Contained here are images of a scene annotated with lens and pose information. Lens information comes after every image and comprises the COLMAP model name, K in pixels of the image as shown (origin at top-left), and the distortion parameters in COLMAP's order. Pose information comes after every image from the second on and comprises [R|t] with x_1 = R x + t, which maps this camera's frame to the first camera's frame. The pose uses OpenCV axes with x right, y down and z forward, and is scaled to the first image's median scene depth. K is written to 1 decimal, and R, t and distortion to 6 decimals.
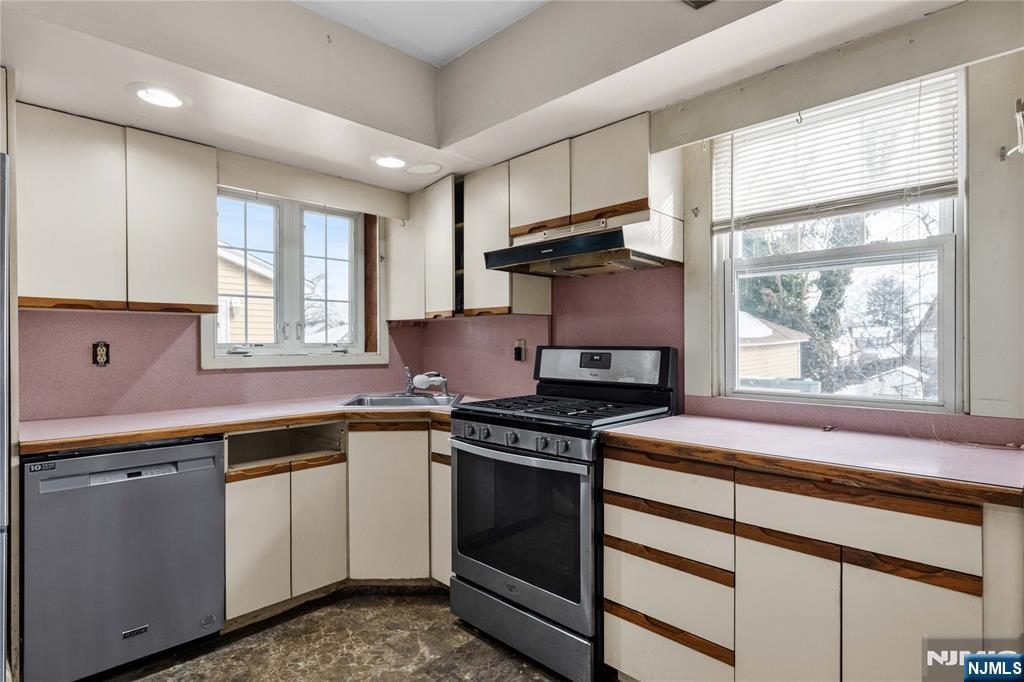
lens RADIAL K [[532.6, 0, 510.6], [0, 532.6, 345.5], [0, 0, 1]] dist [0.003753, 0.000984]
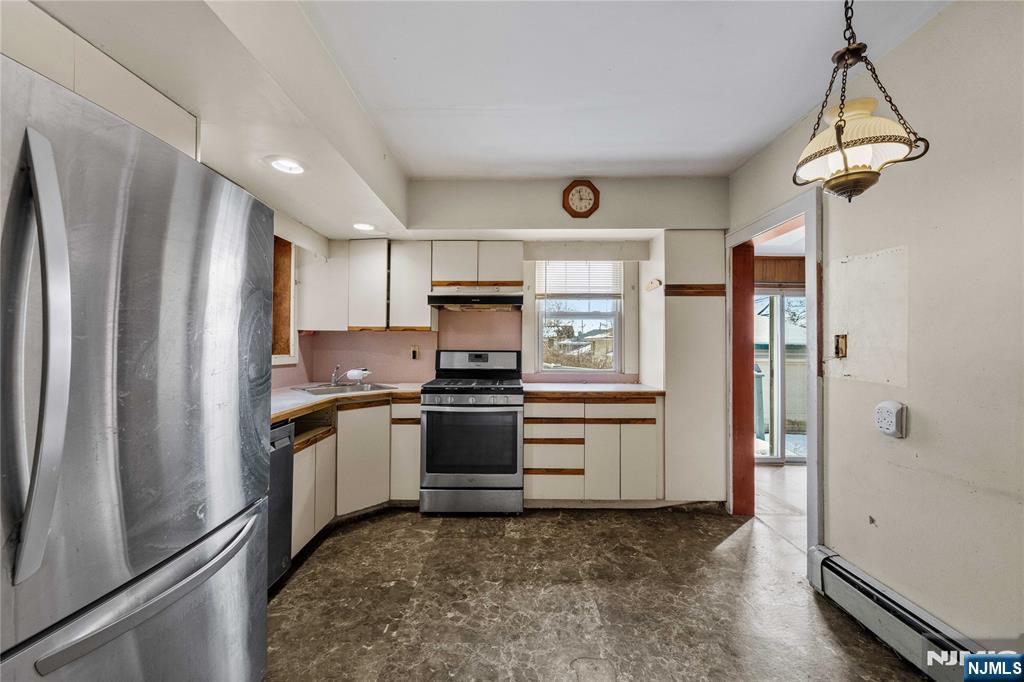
lens RADIAL K [[402.5, 0, 507.9], [0, 402.5, 339.3], [0, 0, 1]] dist [0.001201, 0.000072]
pose [[0.707379, 0.015676, 0.706660, -0.809053], [-0.003276, 0.999816, -0.018899, -0.010948], [-0.706826, 0.011054, 0.707301, -0.082258]]
